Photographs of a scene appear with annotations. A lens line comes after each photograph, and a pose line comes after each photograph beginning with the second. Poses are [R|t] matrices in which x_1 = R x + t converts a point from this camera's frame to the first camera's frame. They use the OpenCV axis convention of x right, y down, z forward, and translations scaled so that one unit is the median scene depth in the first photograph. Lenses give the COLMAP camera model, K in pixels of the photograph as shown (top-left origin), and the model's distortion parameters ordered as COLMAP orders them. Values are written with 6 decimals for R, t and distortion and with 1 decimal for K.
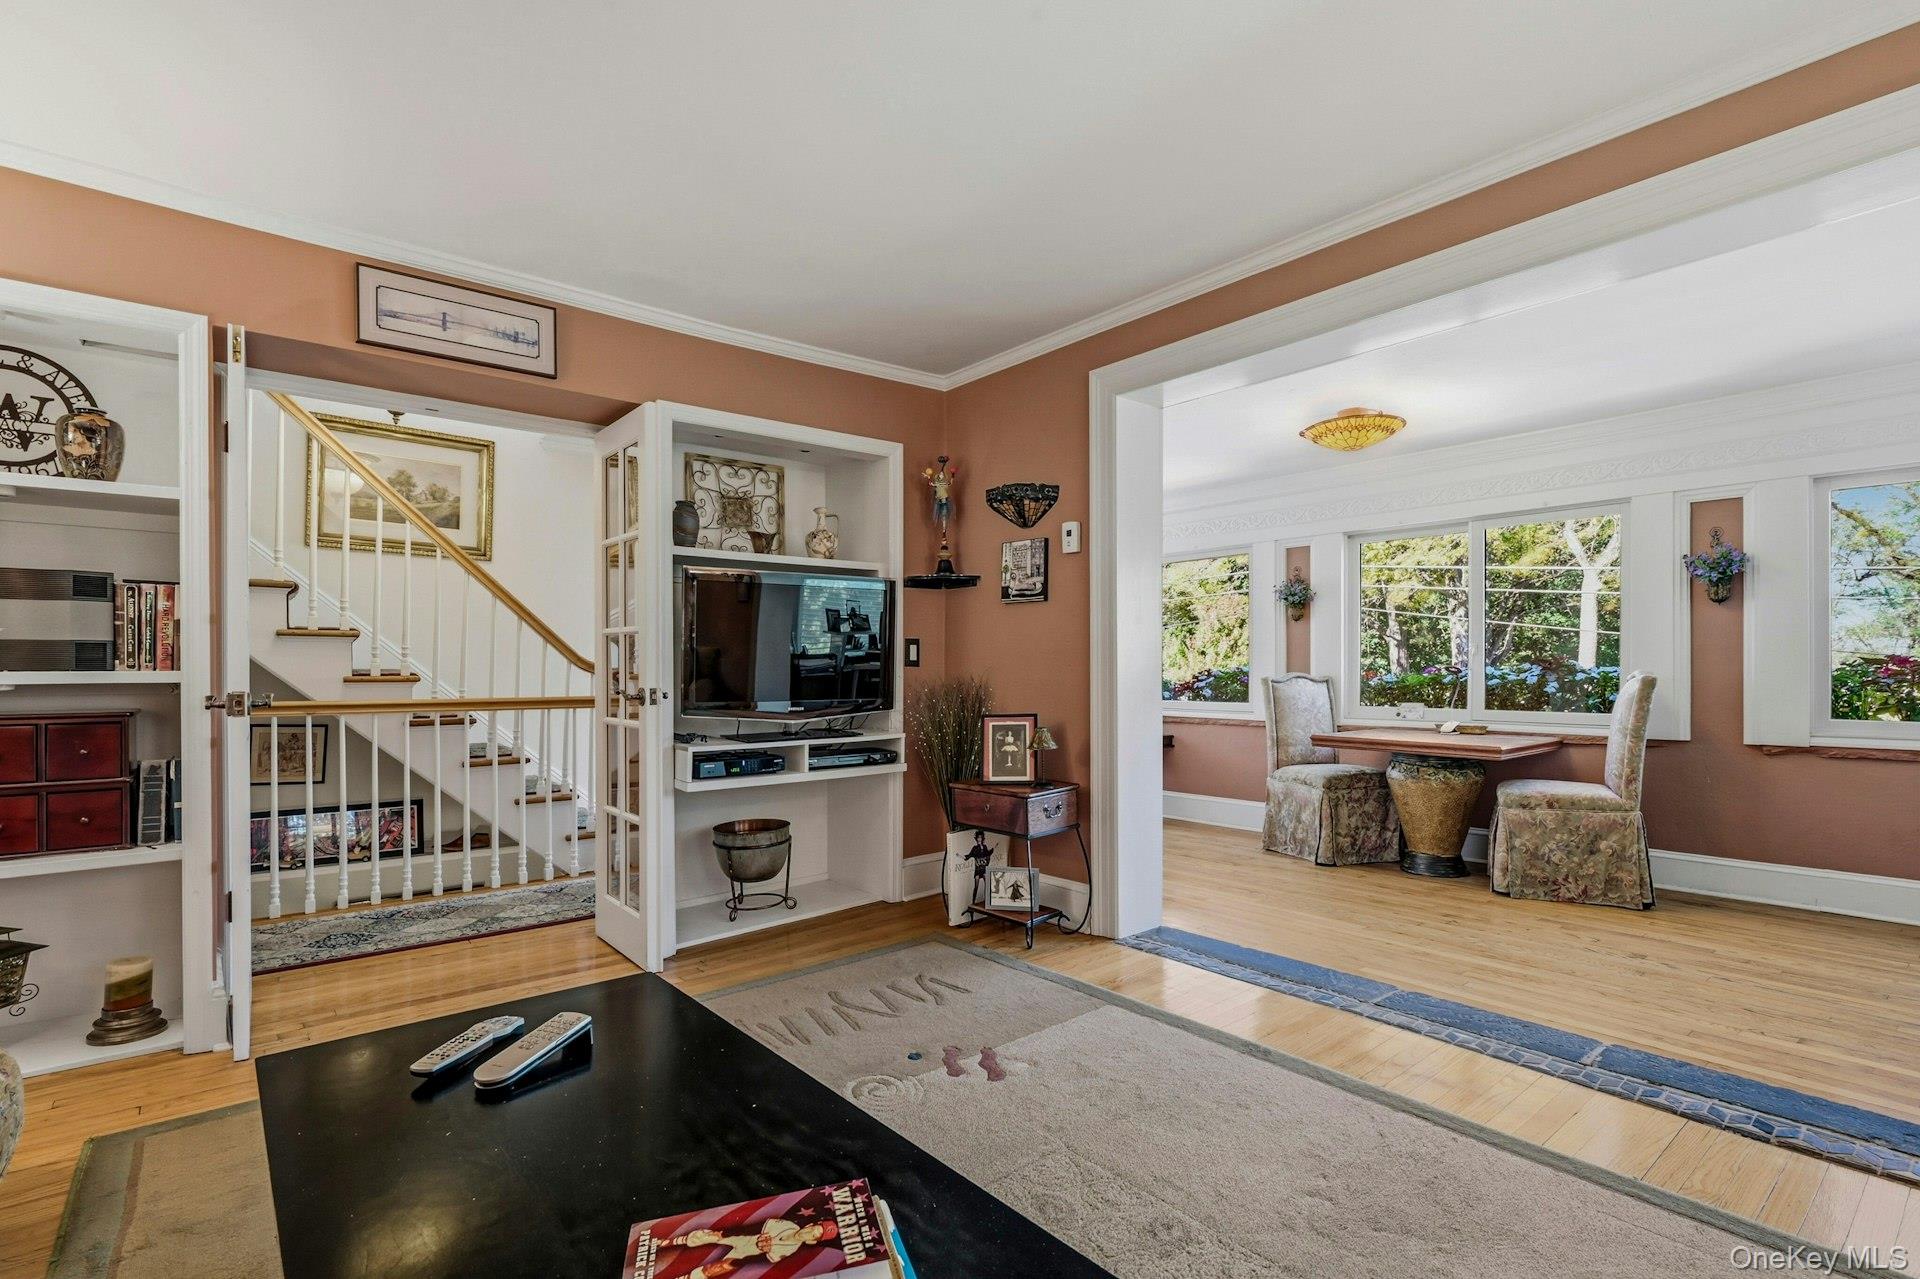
lens RADIAL K [[925.9, 0, 963.4], [0, 925.9, 659.8], [0, 0, 1]] dist [0.005409, 0.000264]
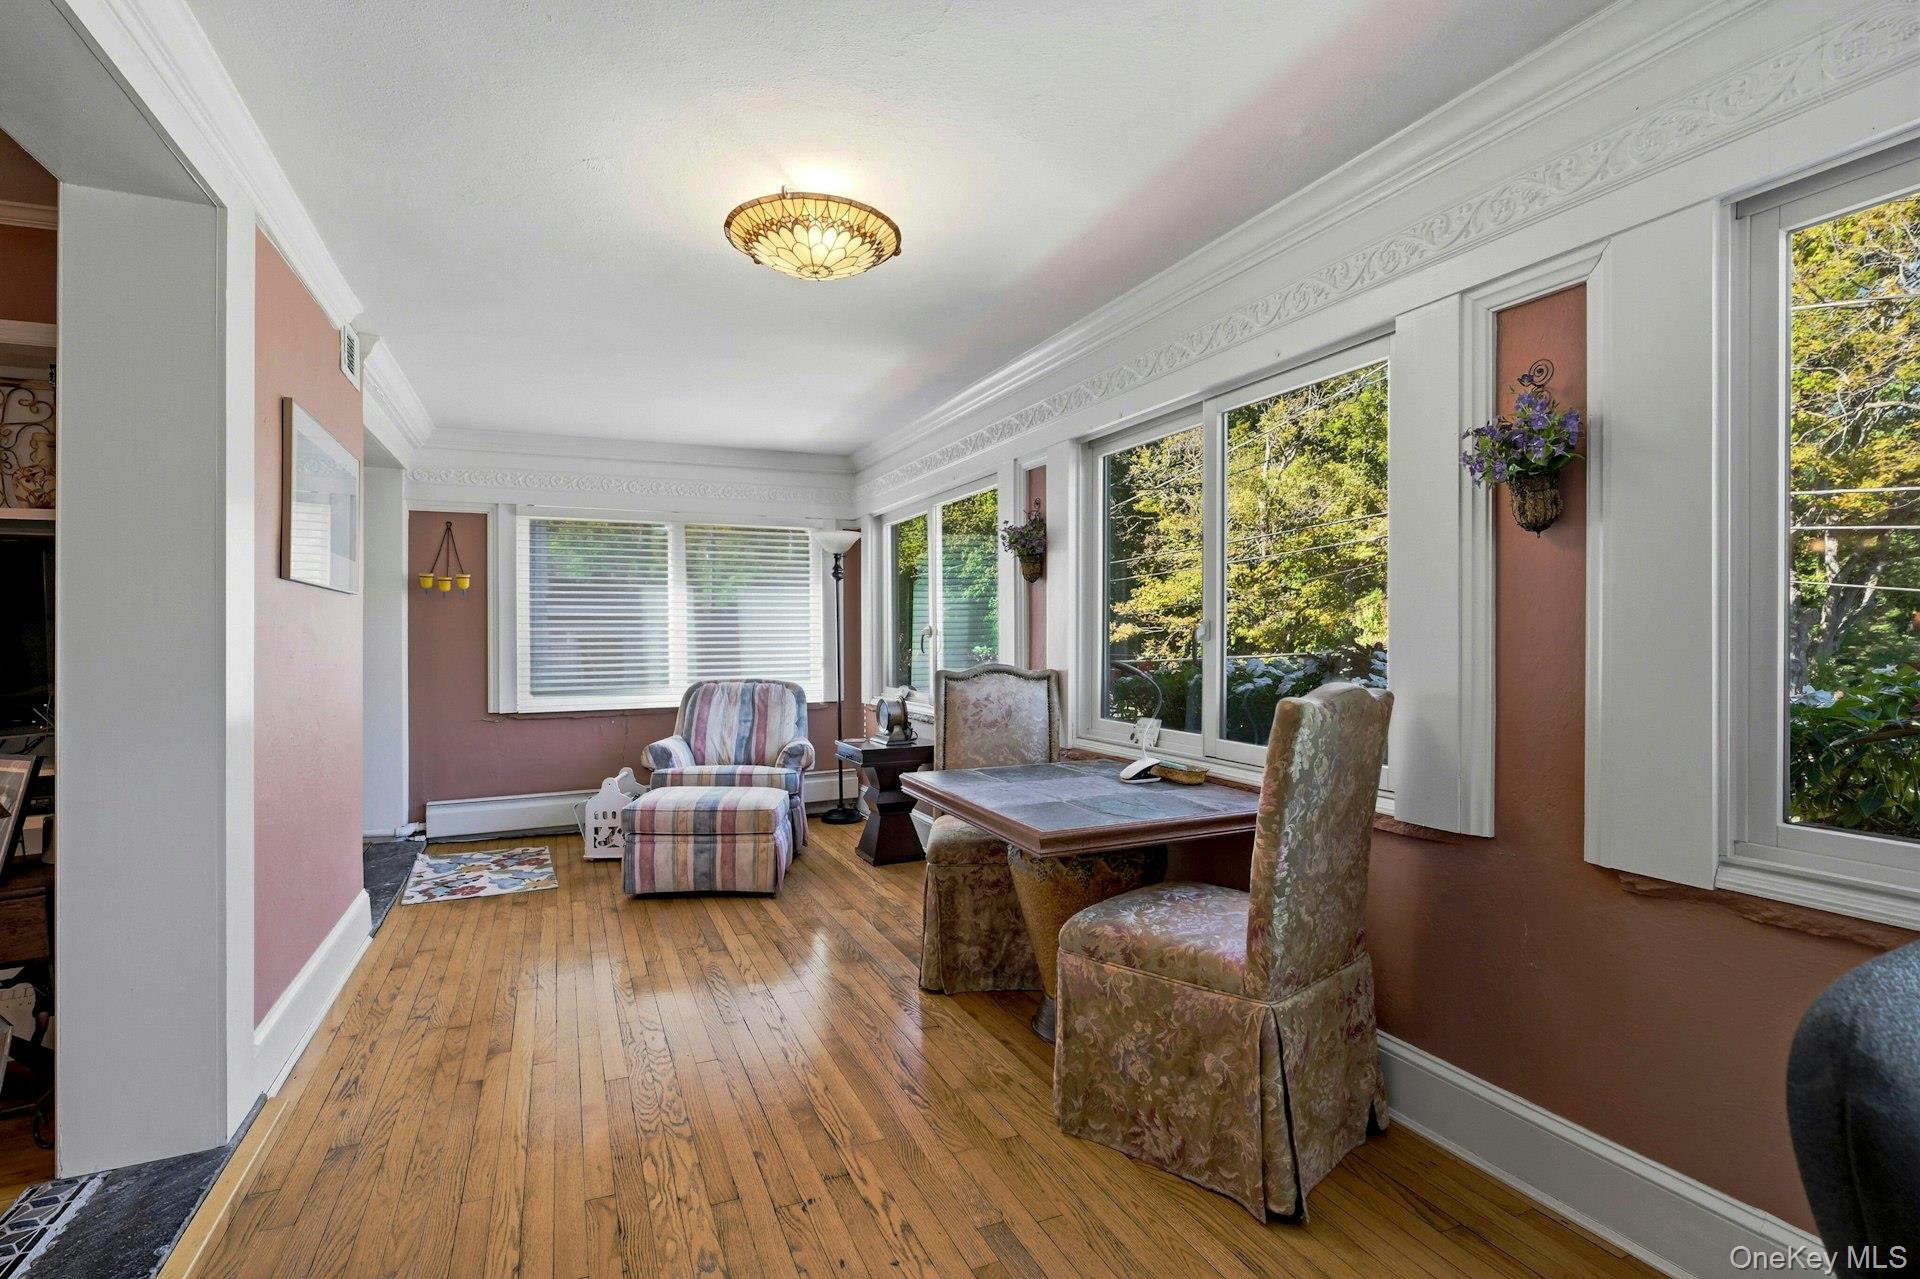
lens RADIAL K [[925.9, 0, 950.5], [0, 925.9, 630.1], [0, 0, 1]] dist [0.005409, 0.000264]
pose [[0.959216, -0.001278, -0.282670, 0.680863], [0.003820, 0.999957, 0.008444, -0.019933], [0.282647, -0.009180, 0.959180, 0.509655]]
